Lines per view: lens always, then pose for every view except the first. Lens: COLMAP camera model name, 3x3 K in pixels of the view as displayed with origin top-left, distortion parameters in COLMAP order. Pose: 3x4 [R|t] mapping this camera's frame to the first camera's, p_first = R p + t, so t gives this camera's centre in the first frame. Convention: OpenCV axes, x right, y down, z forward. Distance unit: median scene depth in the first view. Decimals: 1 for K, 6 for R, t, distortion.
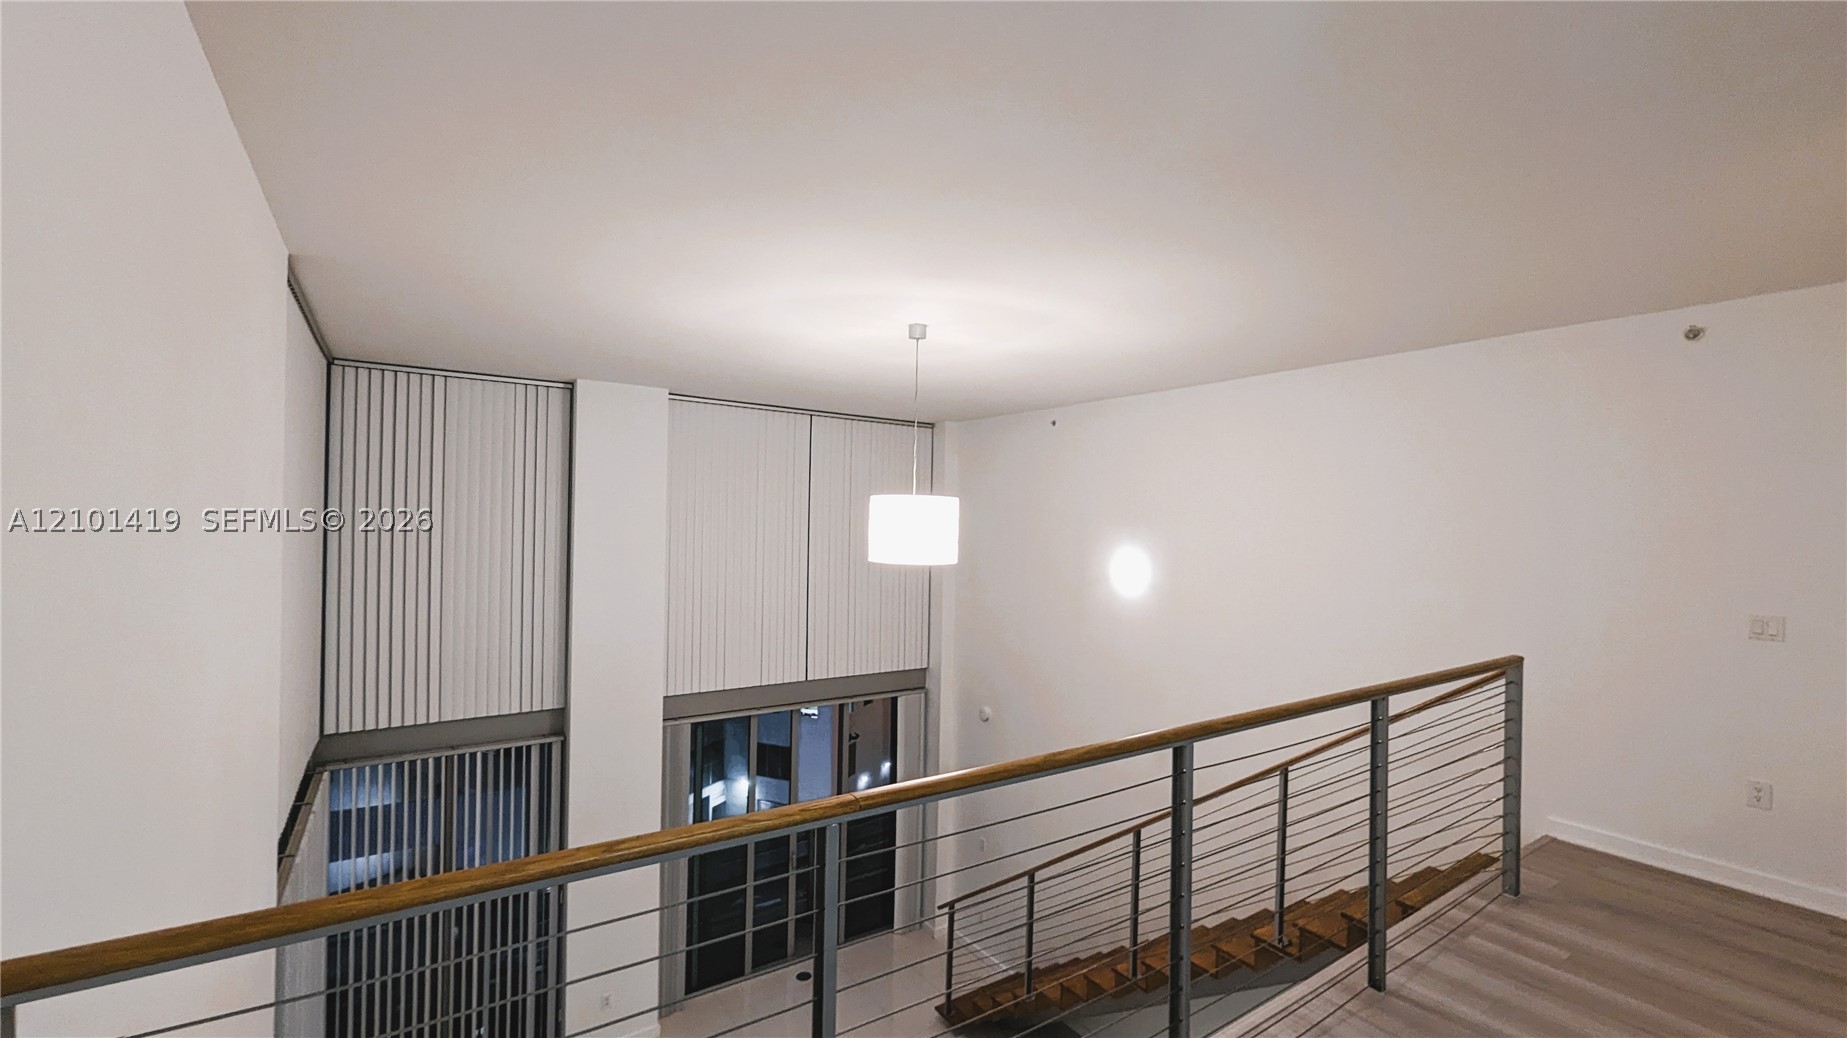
lens RADIAL K [[762.2, 0, 930.8], [0, 762.2, 517.7], [0, 0, 1]] dist [-0.000243, 0.000025]
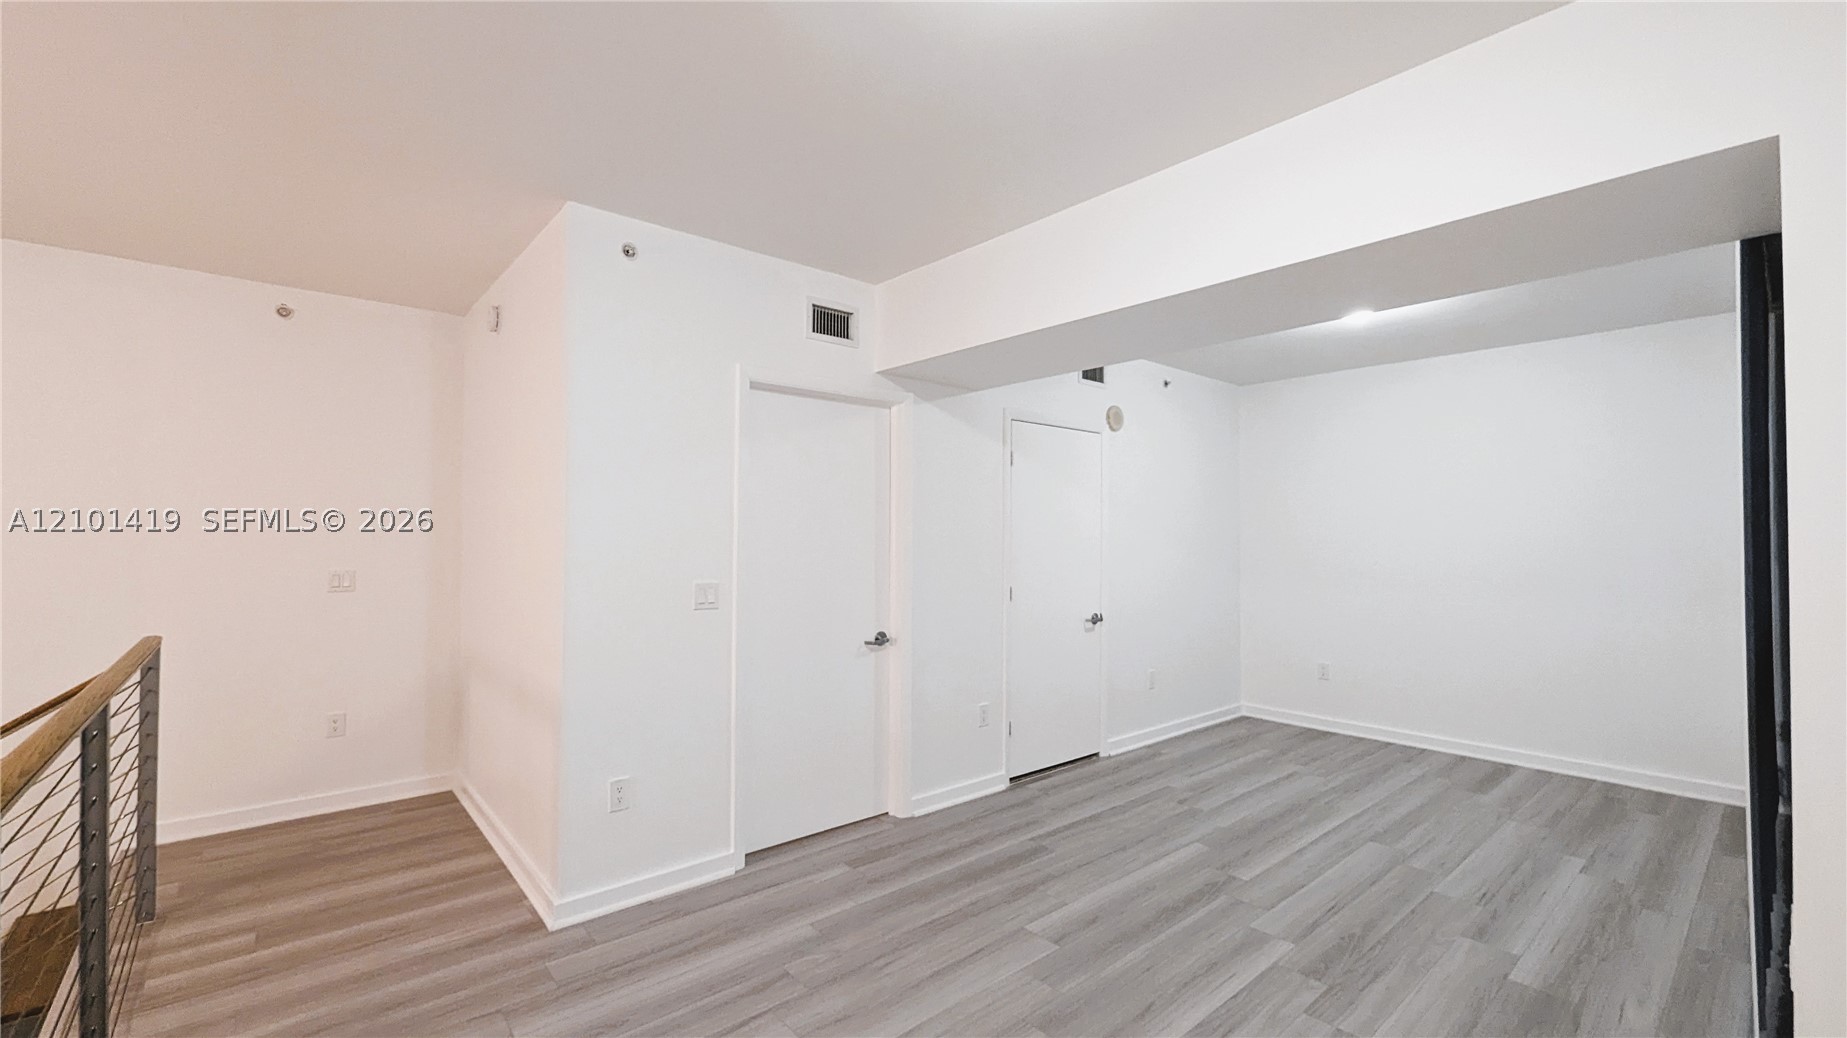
lens RADIAL K [[762.2, 0, 927.9], [0, 762.2, 527.0], [0, 0, 1]] dist [-0.000243, 0.000025]
pose [[-0.108609, -0.003698, 0.994078, -0.087400], [-0.011882, 0.999926, 0.002422, 0.025762], [-0.994014, -0.011549, -0.108645, 0.128076]]
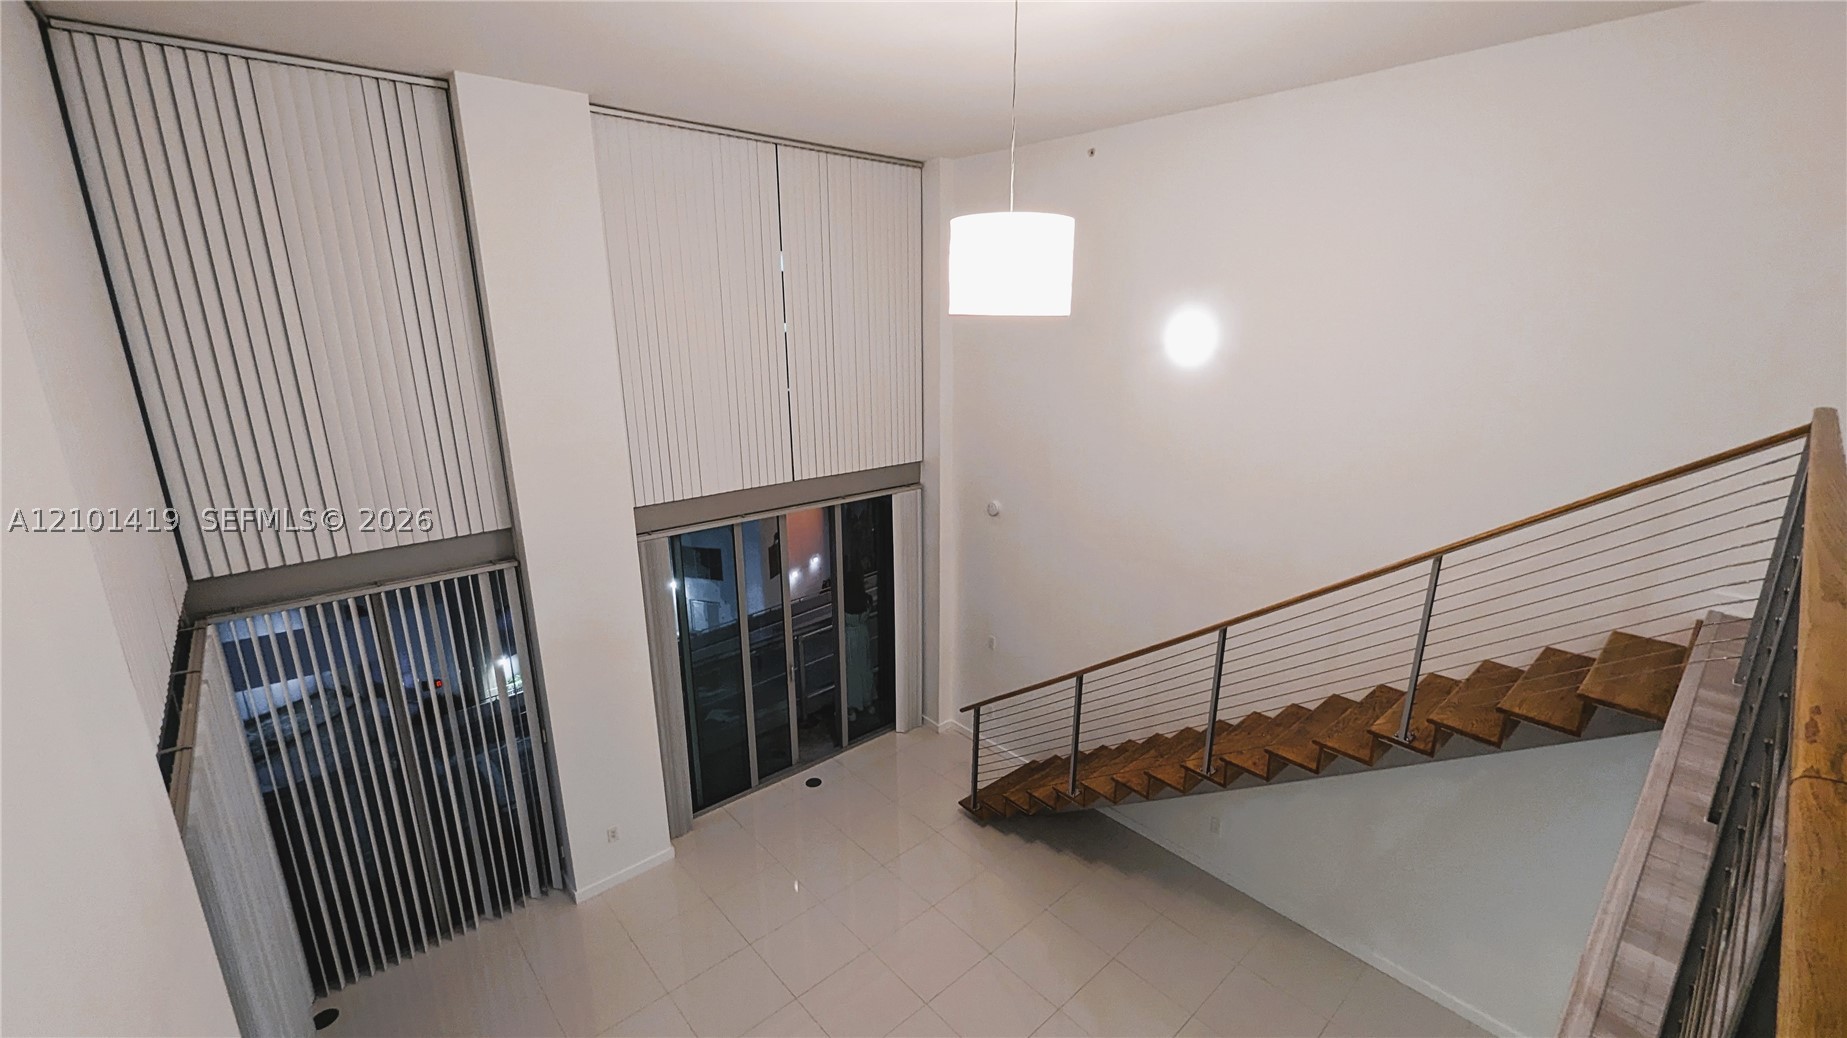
lens RADIAL K [[762.2, 0, 925.5], [0, 762.2, 517.2], [0, 0, 1]] dist [-0.000243, 0.000025]
pose [[0.992617, -0.050433, 0.110311, -0.136228], [0.019593, 0.964184, 0.264509, 0.034616], [-0.119700, -0.260395, 0.958053, 0.179862]]
